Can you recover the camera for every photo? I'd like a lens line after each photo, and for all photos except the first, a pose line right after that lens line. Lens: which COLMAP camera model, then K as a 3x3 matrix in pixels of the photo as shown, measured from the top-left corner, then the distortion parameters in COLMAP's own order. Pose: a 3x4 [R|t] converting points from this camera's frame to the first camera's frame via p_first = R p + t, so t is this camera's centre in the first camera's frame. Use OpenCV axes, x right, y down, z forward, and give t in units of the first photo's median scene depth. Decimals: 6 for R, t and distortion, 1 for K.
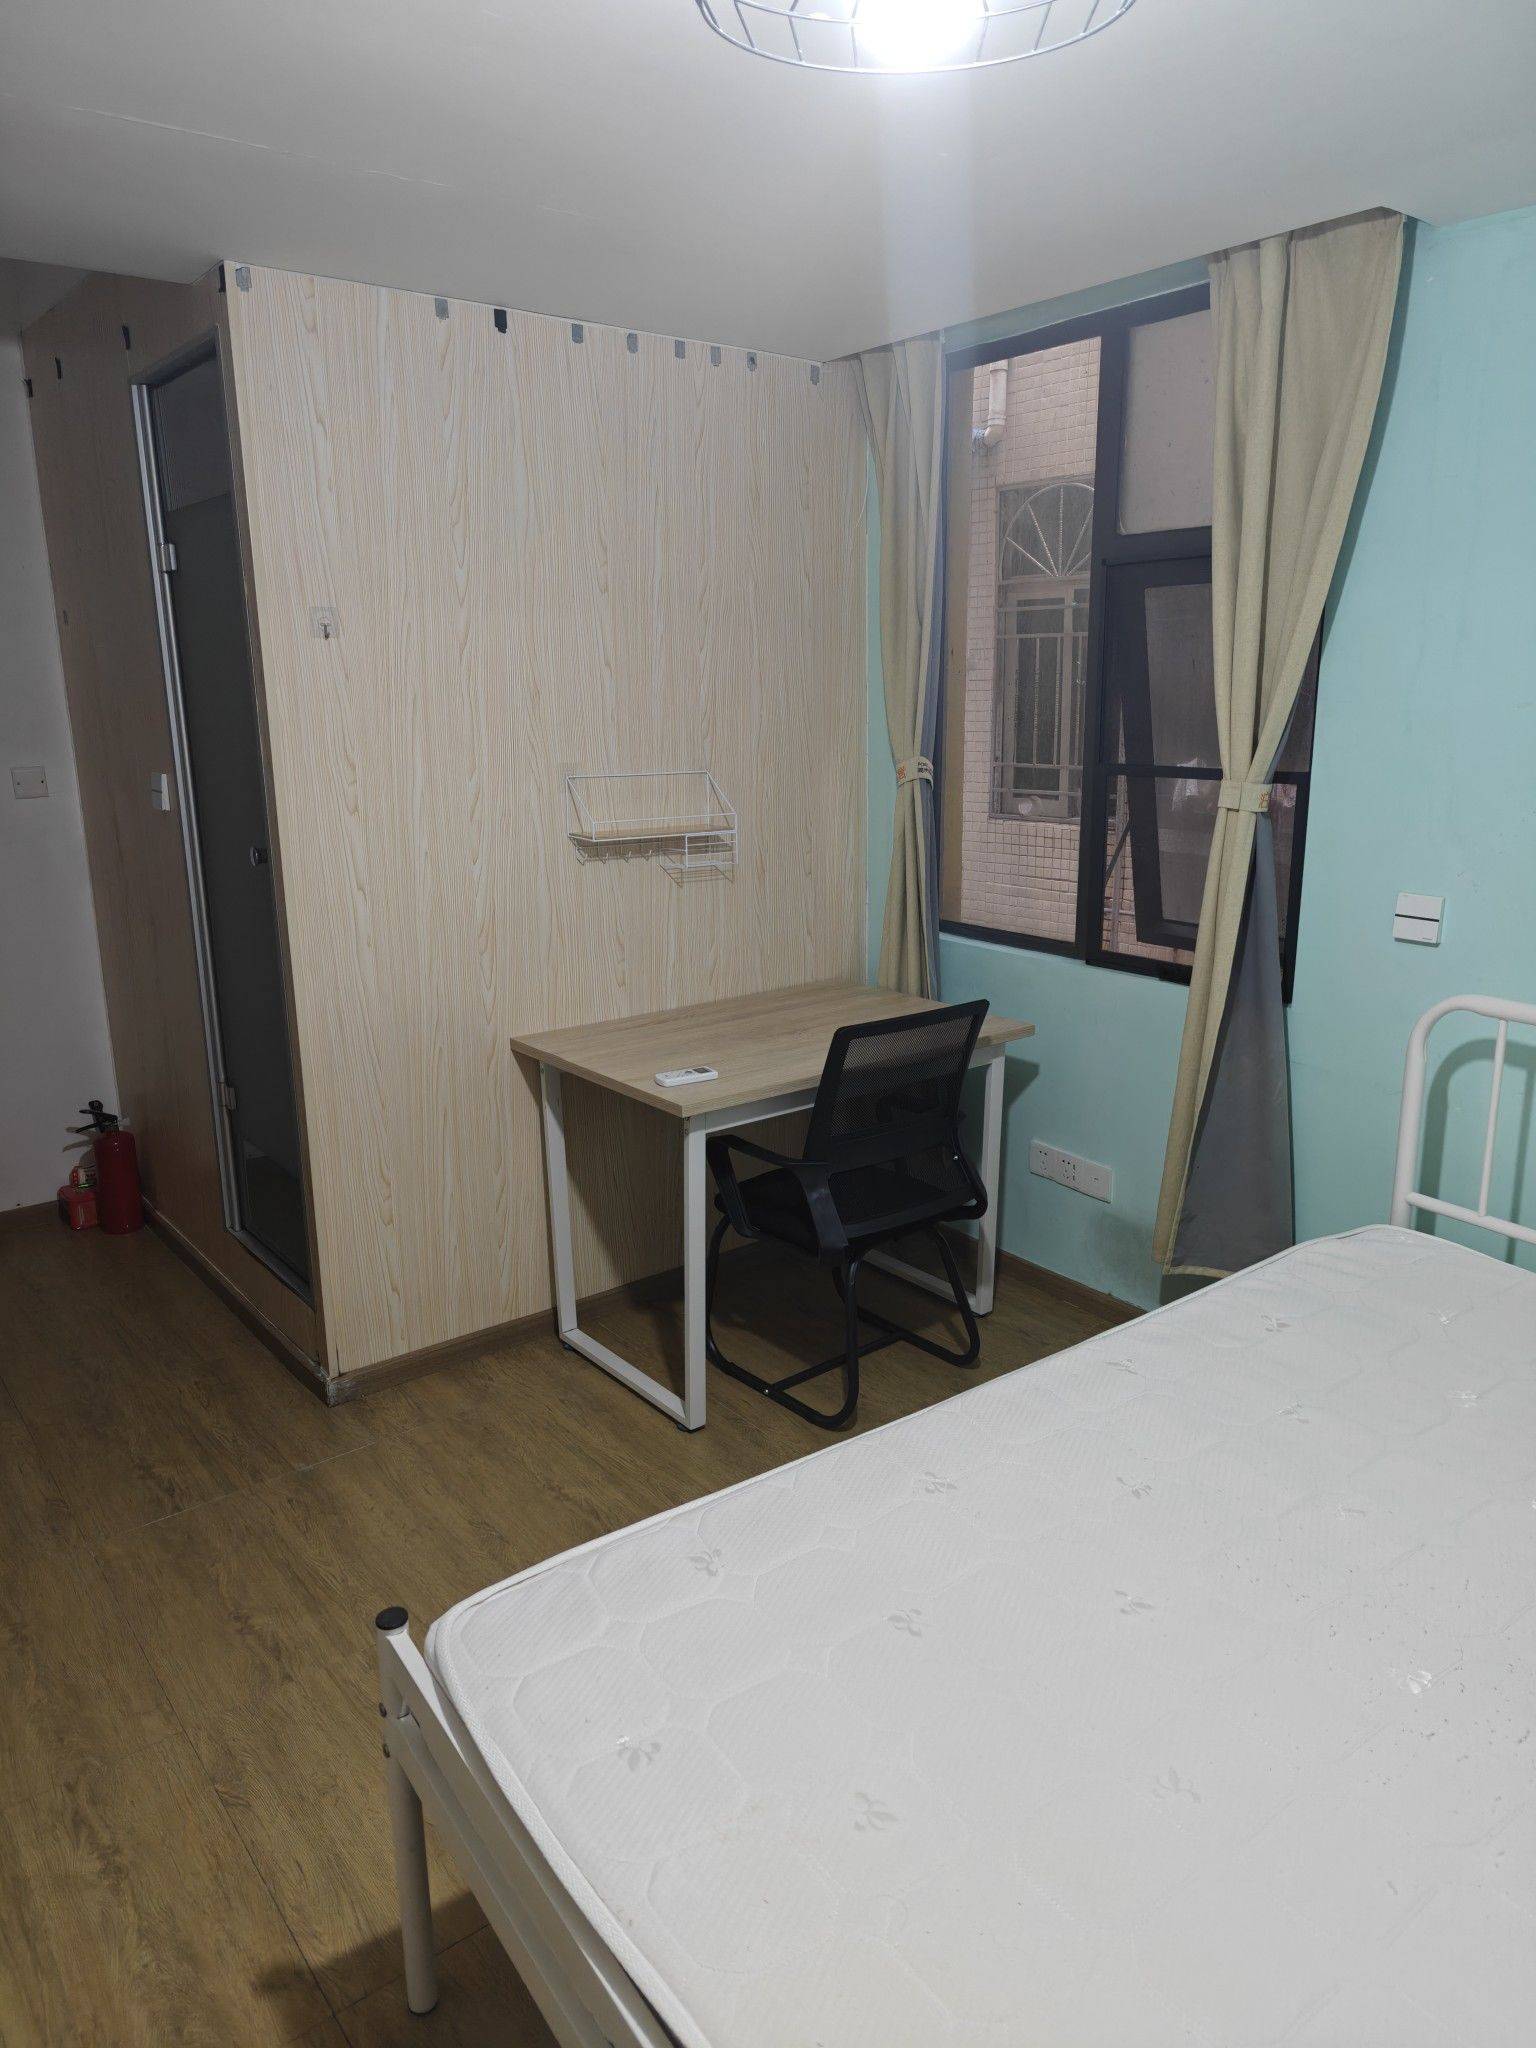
lens RADIAL K [[1388.0, 0, 777.2], [0, 1388.0, 1014.3], [0, 0, 1]] dist [0.038109, -0.036507]
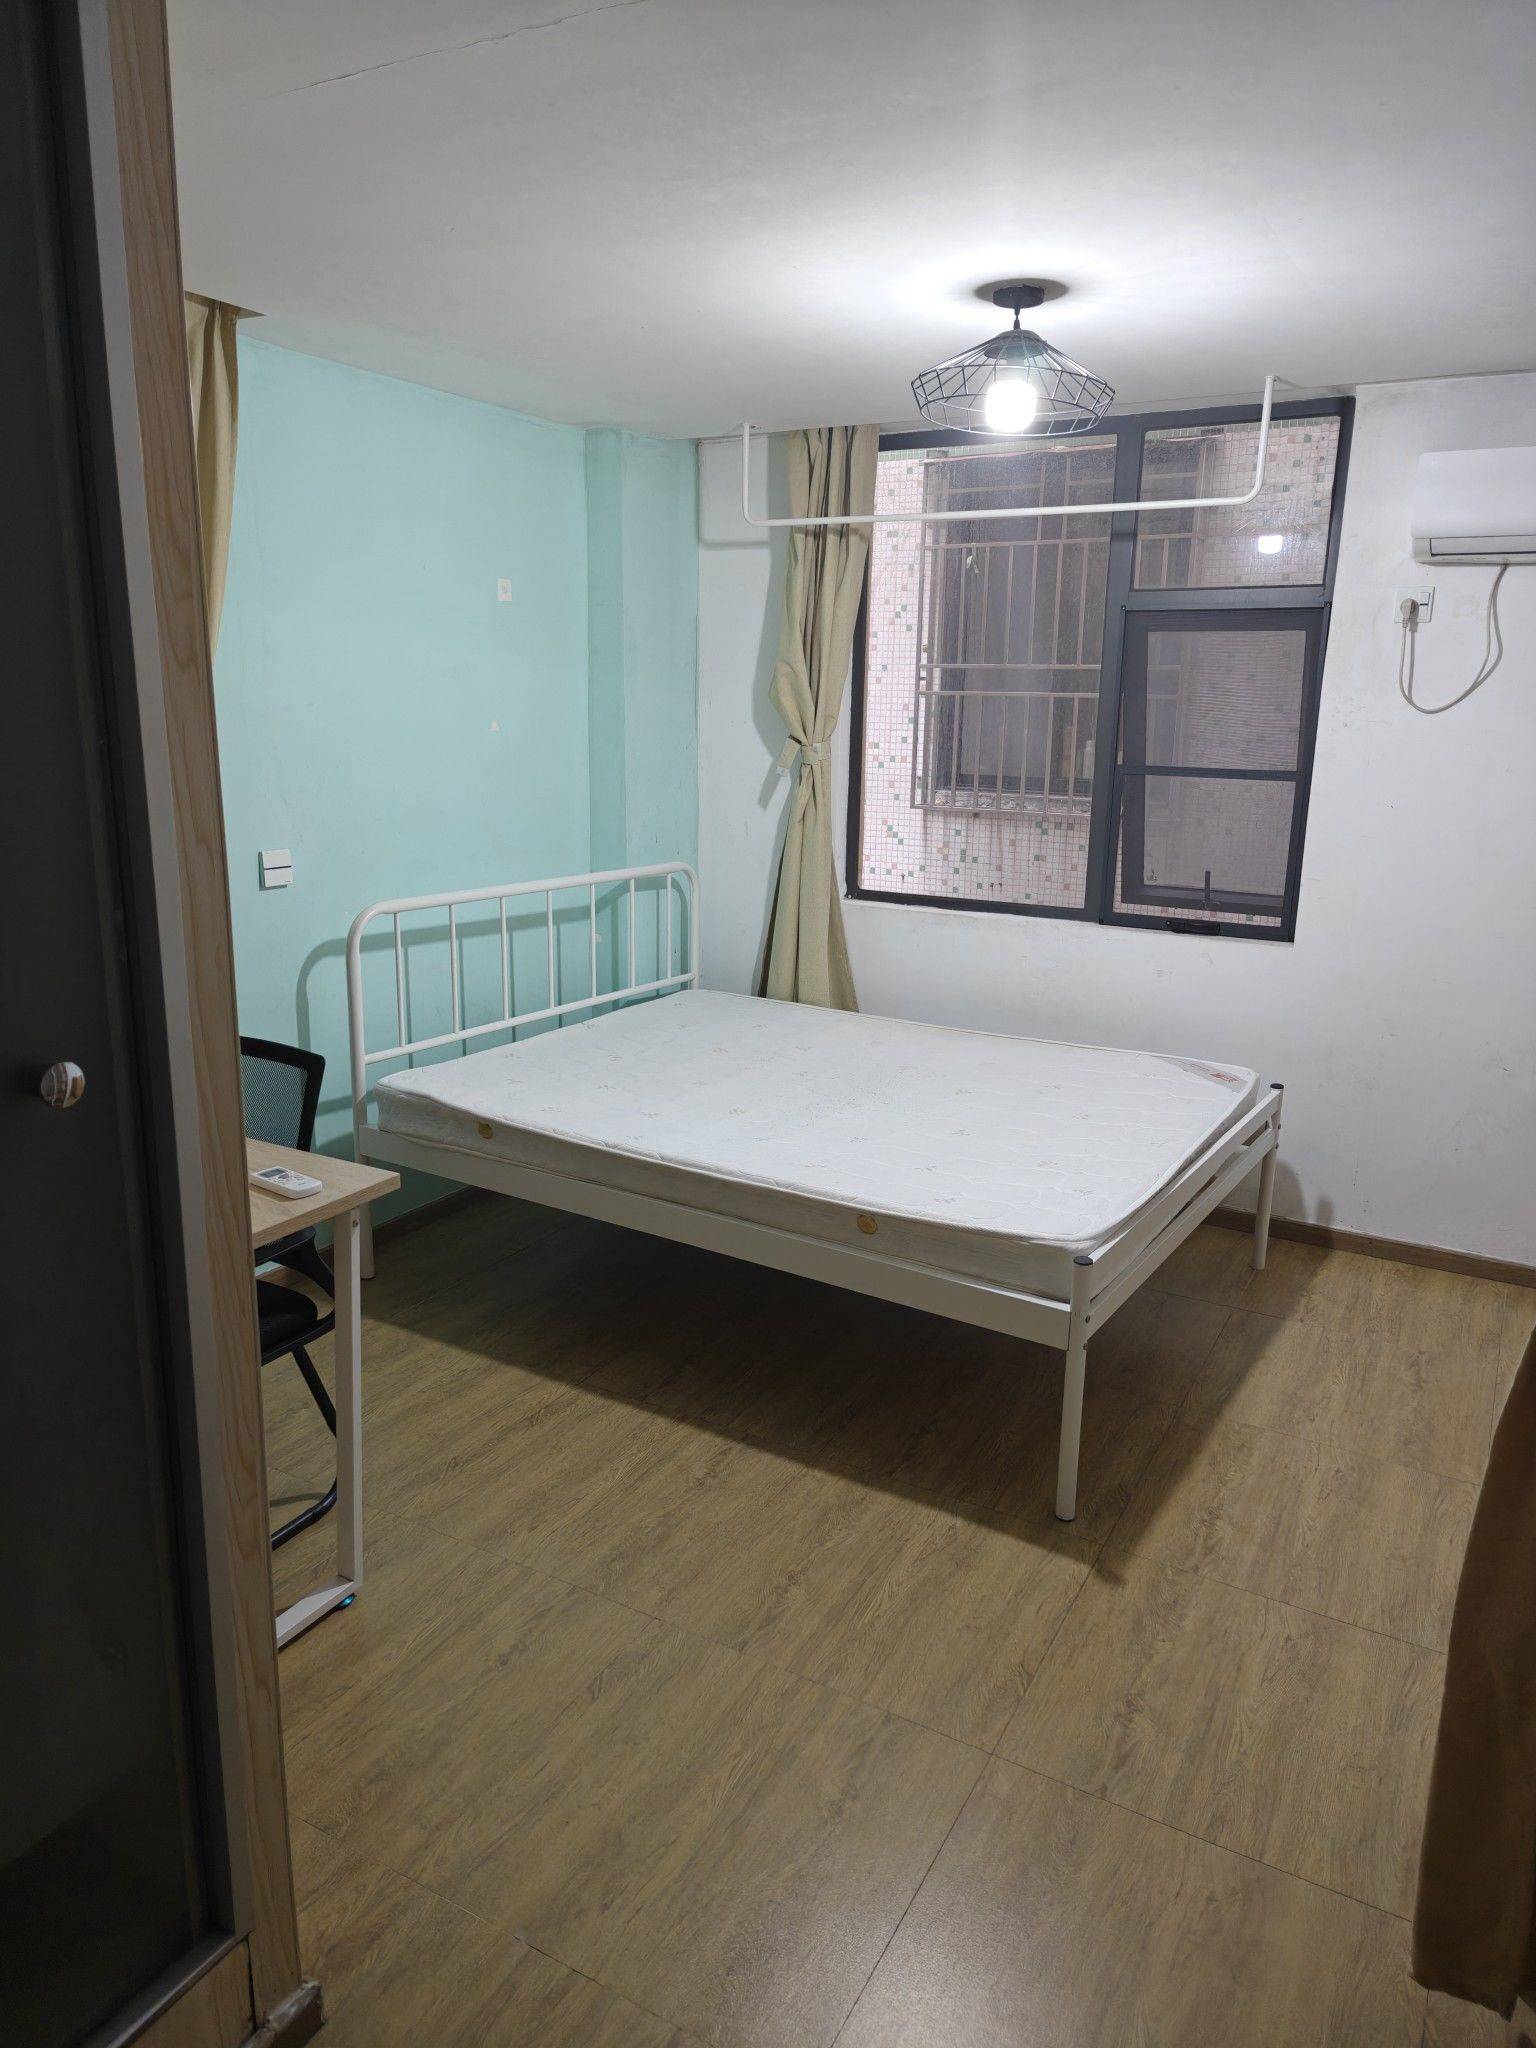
lens RADIAL K [[1388.9, 0, 768.0], [0, 1388.9, 1024.0], [0, 0, 1]] dist [0.047456, -0.047154]
pose [[-0.382087, -0.223977, 0.896574, -1.303776], [0.205952, 0.925147, 0.318884, -0.352710], [-0.900885, 0.306493, -0.307358, 1.488480]]
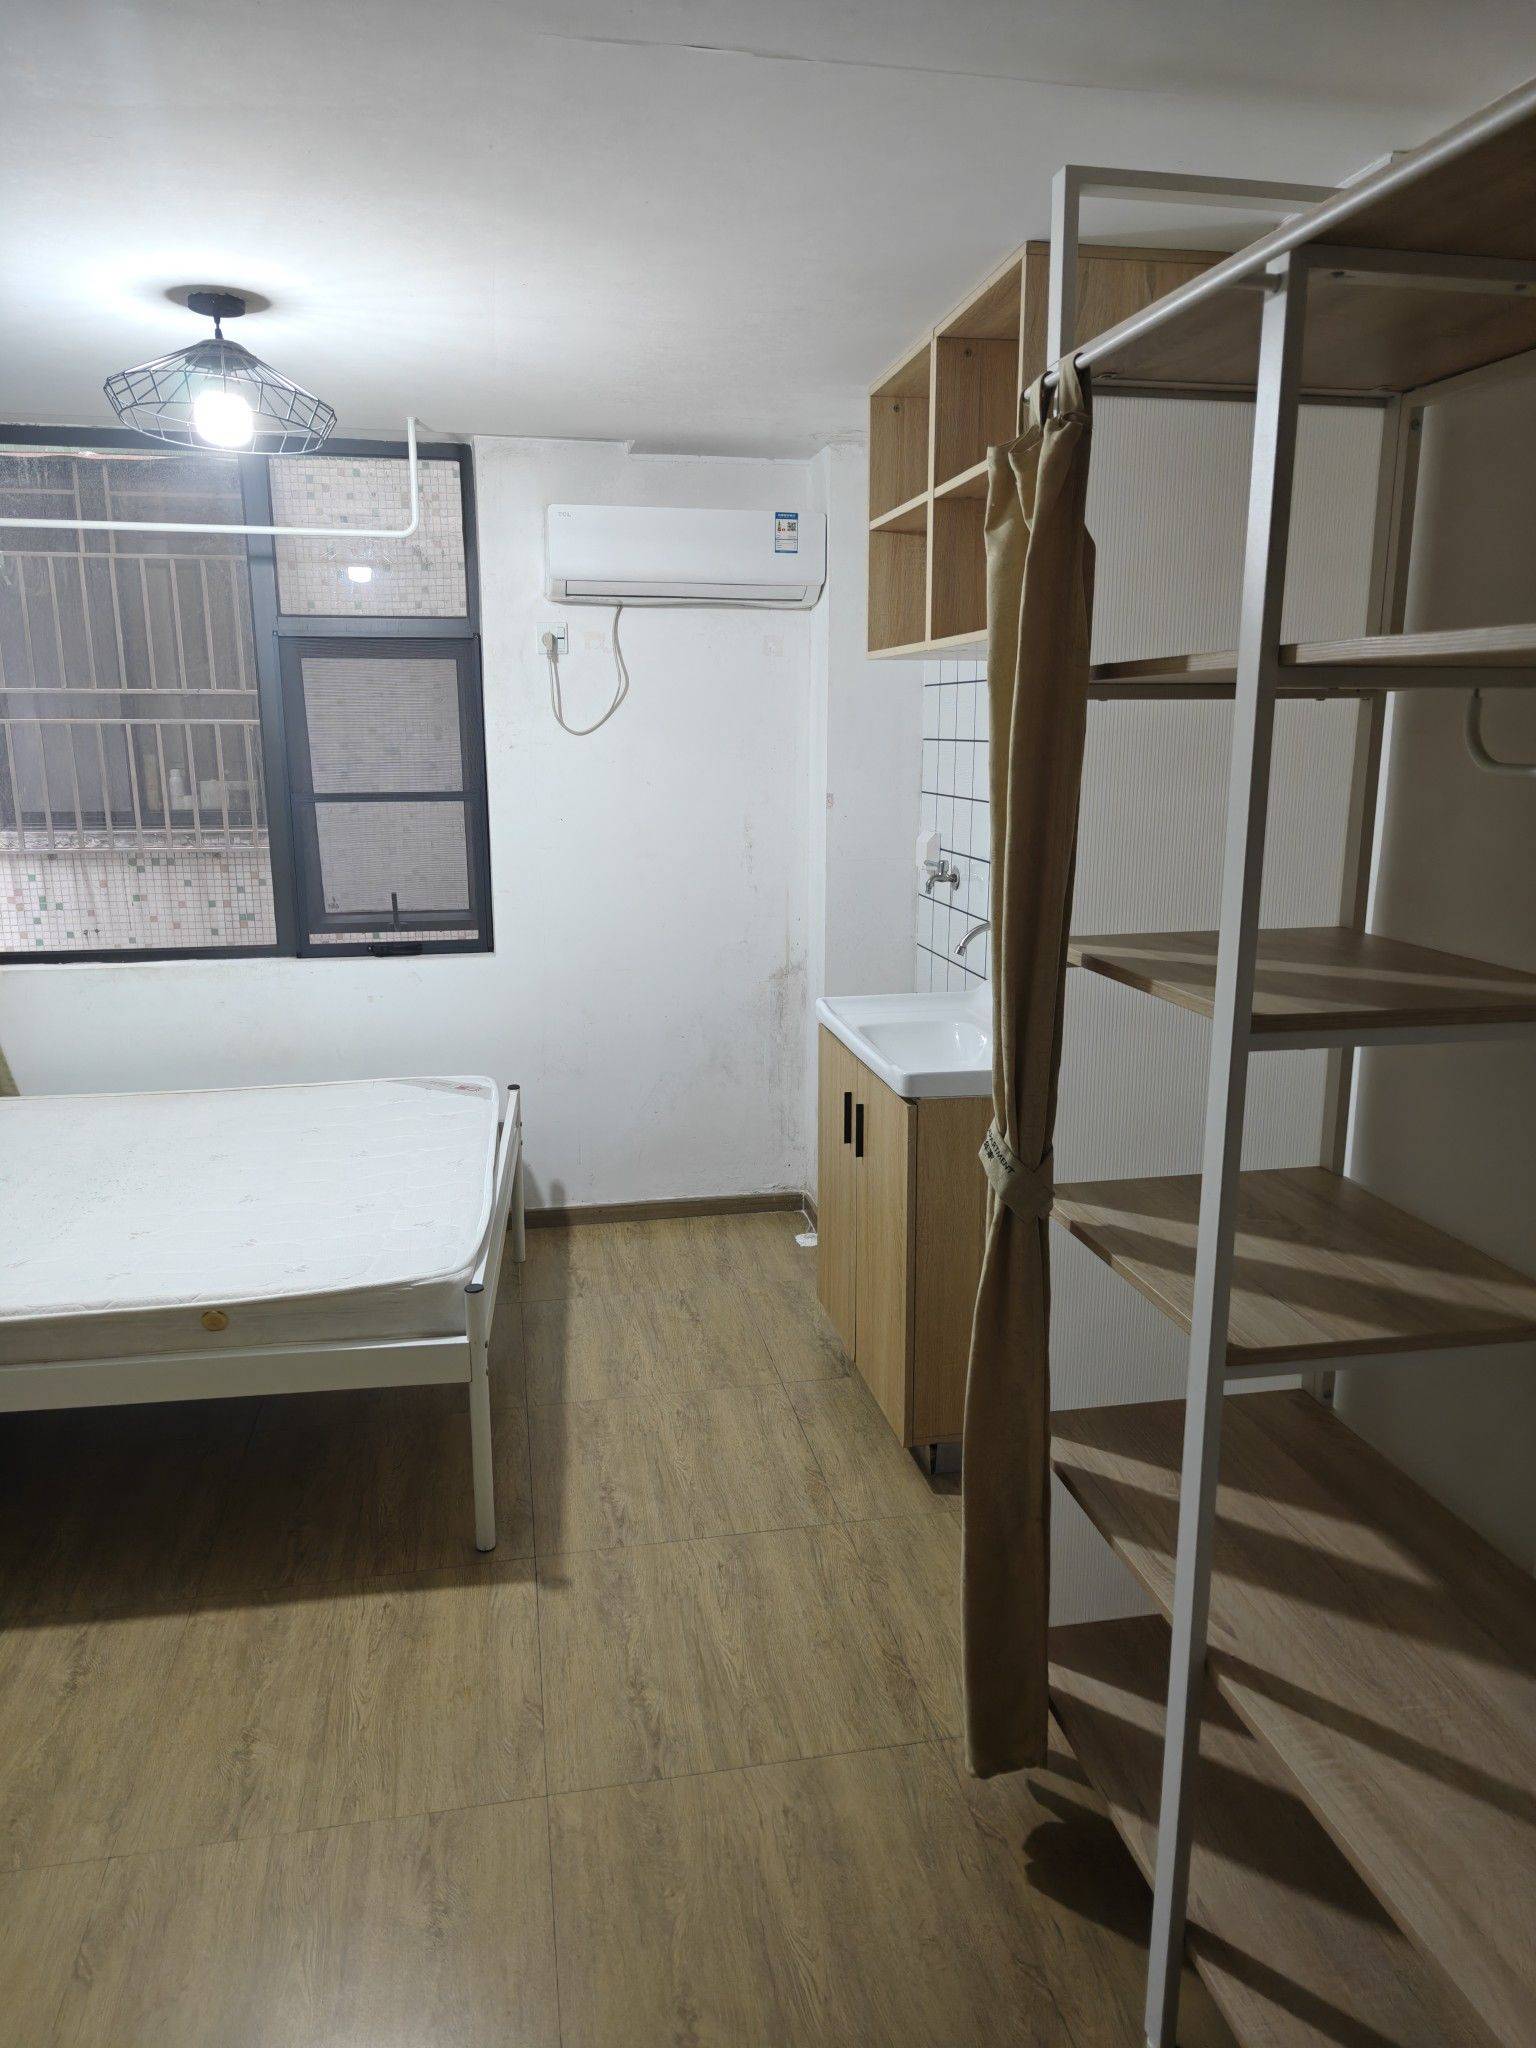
lens RADIAL K [[1388.0, 0, 777.2], [0, 1388.0, 1014.3], [0, 0, 1]] dist [0.038109, -0.036507]
pose [[-0.890473, -0.095319, 0.444940, -1.089432], [0.109544, 0.904151, 0.412929, -0.411365], [-0.441653, 0.416443, -0.794681, 1.703859]]
